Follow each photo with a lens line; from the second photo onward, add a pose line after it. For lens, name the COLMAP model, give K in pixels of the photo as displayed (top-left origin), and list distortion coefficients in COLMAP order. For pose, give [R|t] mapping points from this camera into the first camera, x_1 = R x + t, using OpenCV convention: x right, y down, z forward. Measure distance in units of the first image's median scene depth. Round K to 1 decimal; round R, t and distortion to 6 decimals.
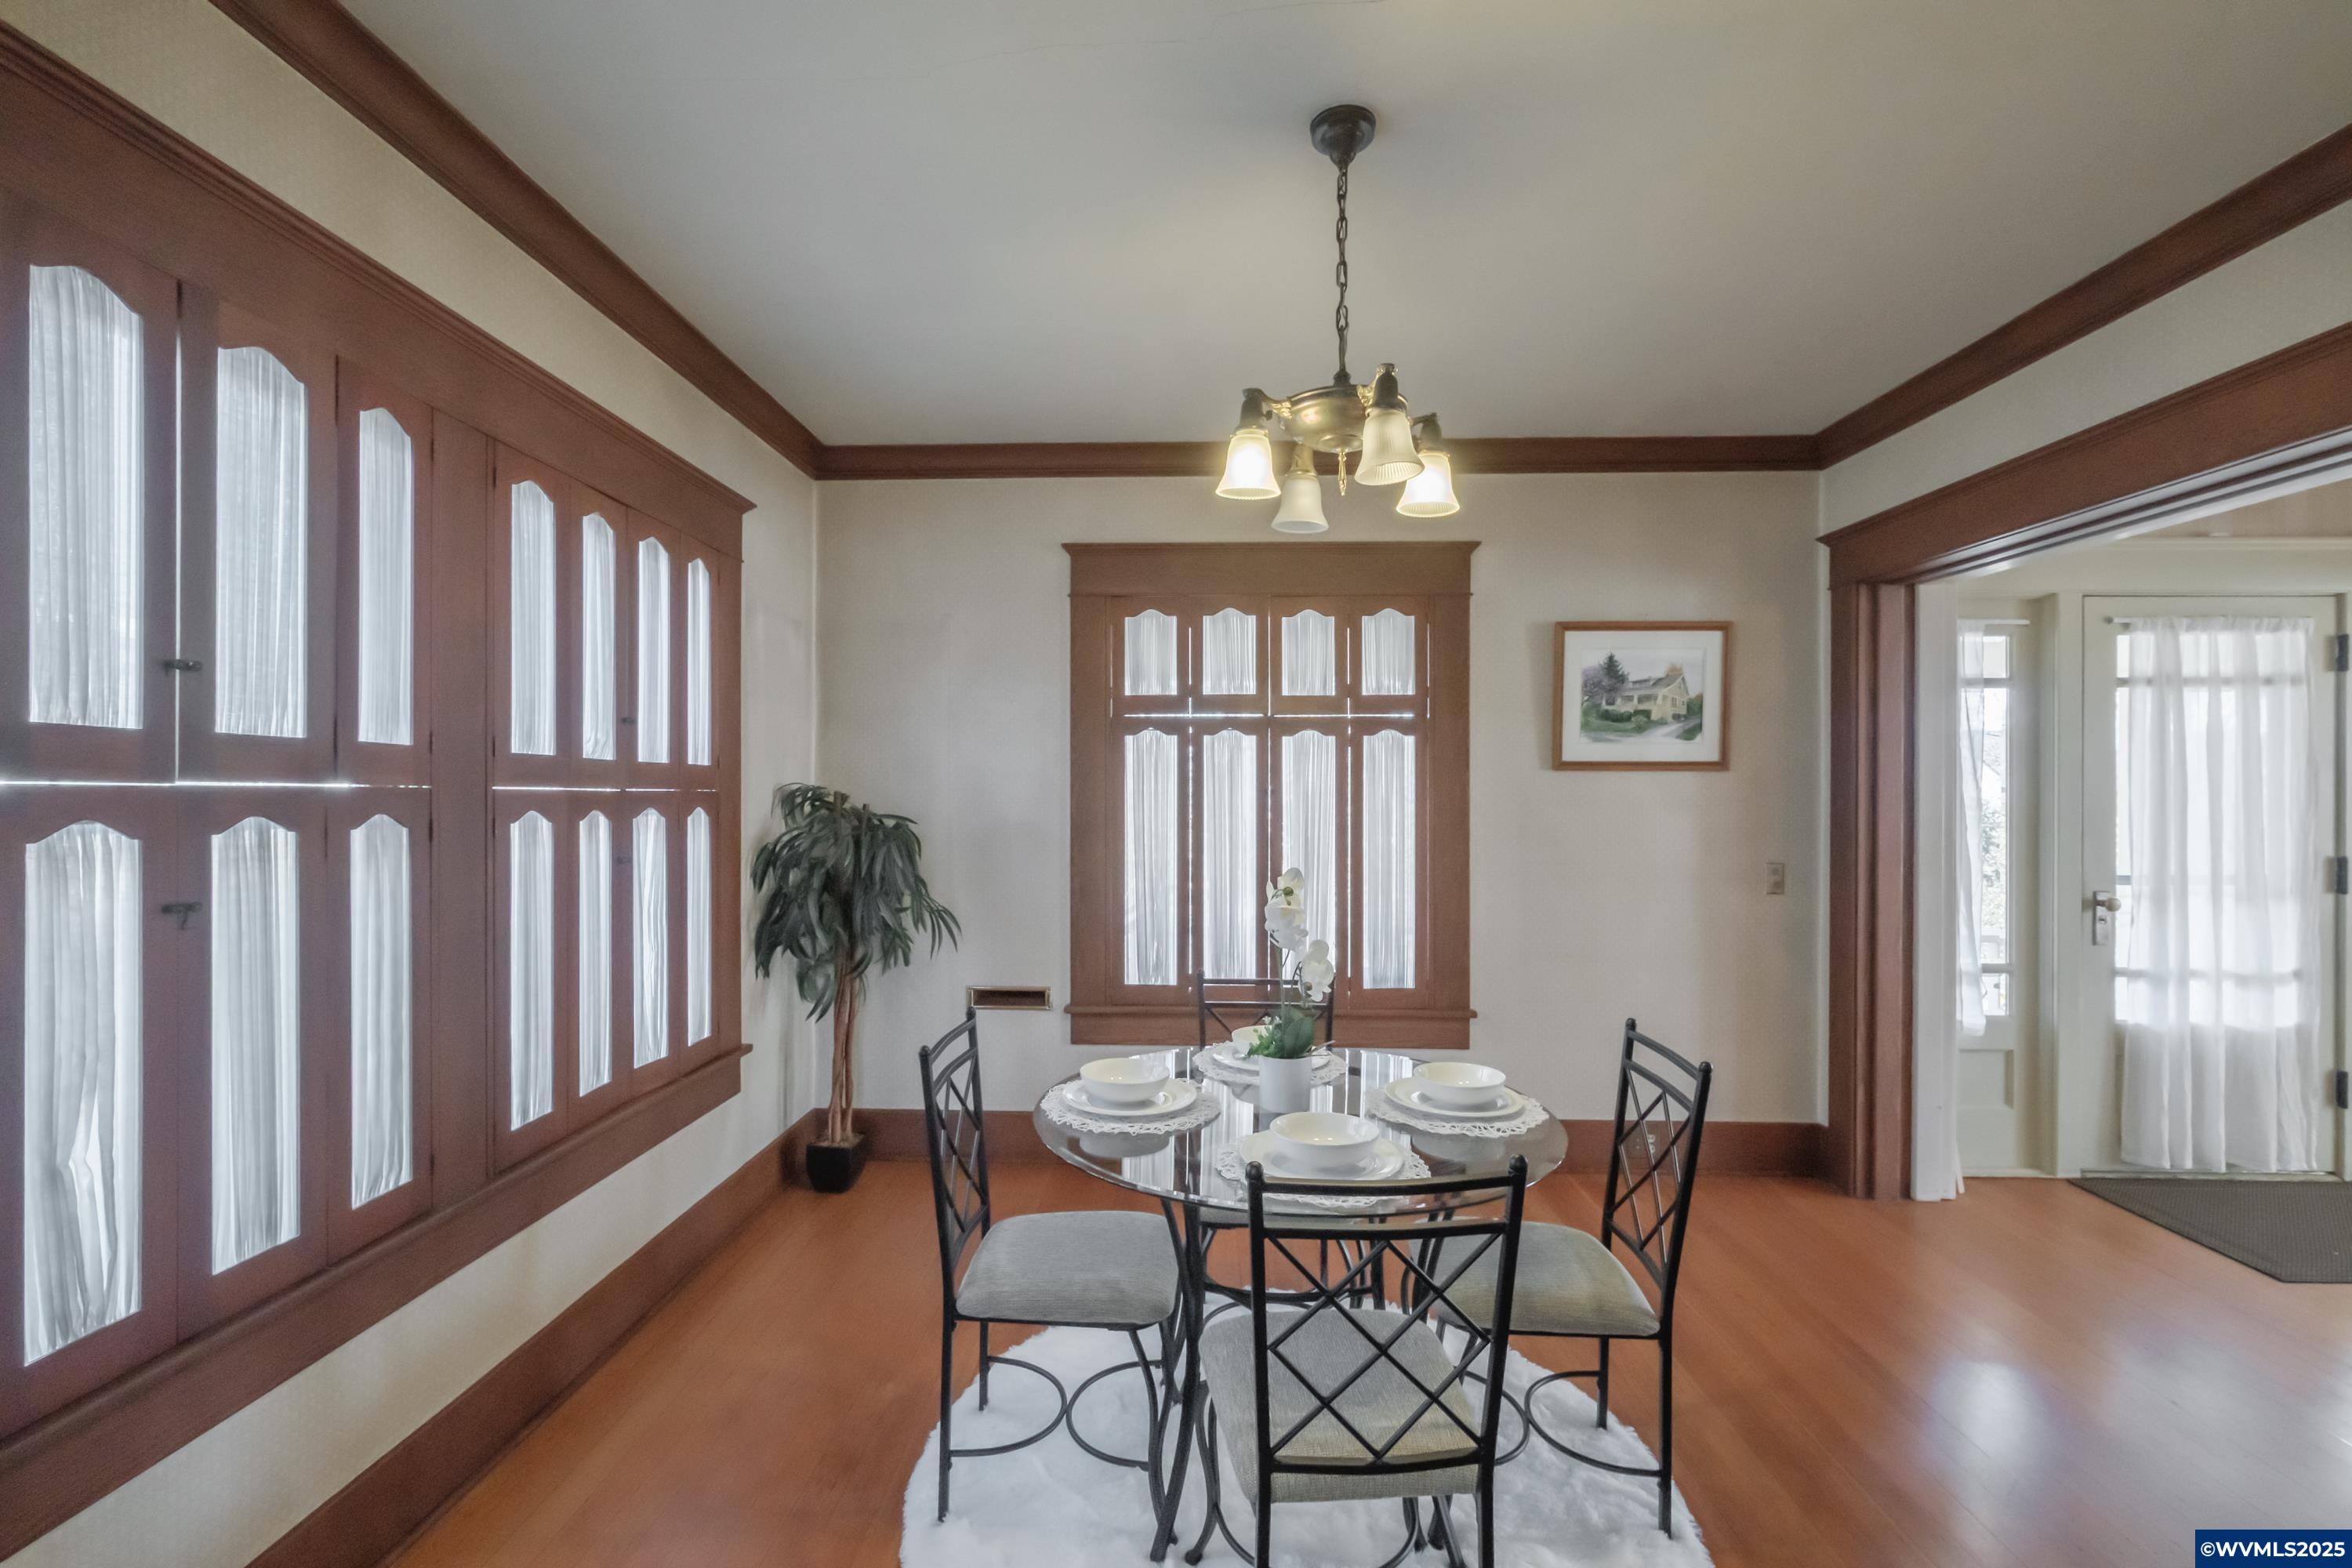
lens RADIAL K [[1035.5, 0, 1164.7], [0, 1035.5, 792.8], [0, 0, 1]] dist [-0.001051, -0.000121]
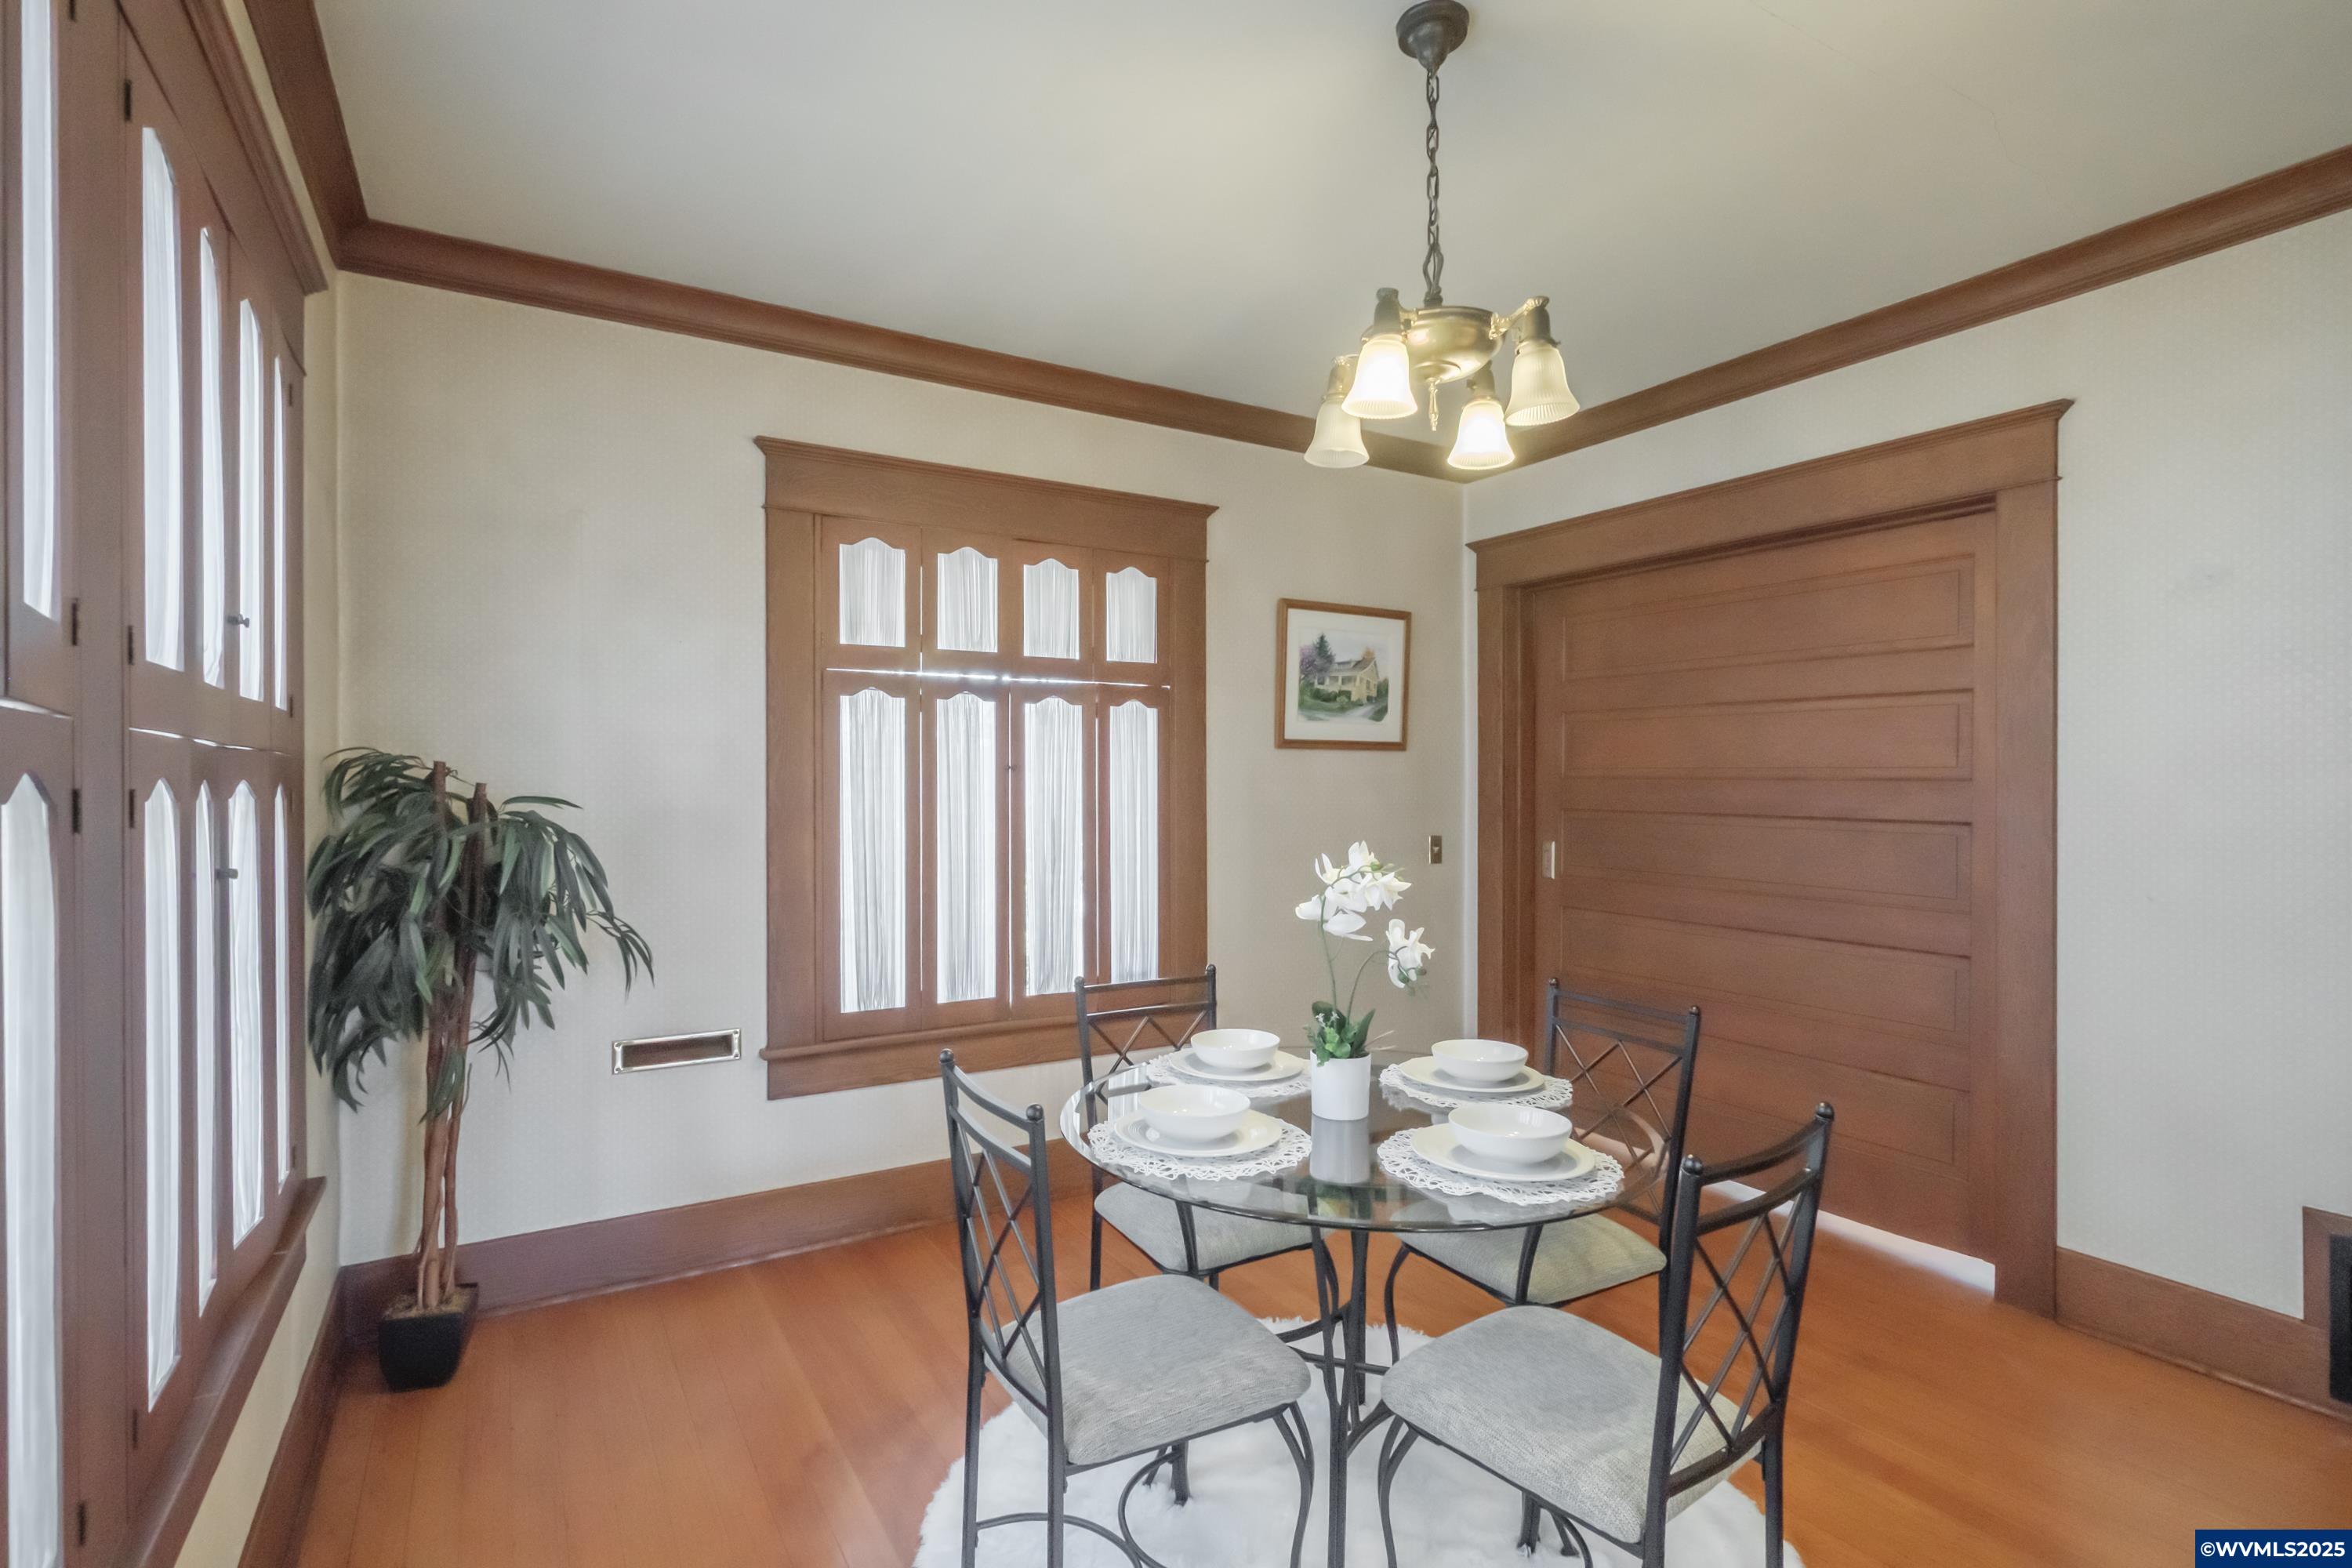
lens RADIAL K [[1123.4, 0, 1176.0], [0, 1123.4, 784.0], [0, 0, 1]] dist [-0.004371, -0.000264]
pose [[0.839926, -0.001975, 0.542697, -0.287213], [0.002143, 0.999998, 0.000323, 0.012066], [-0.542696, 0.000892, 0.839929, 0.150877]]
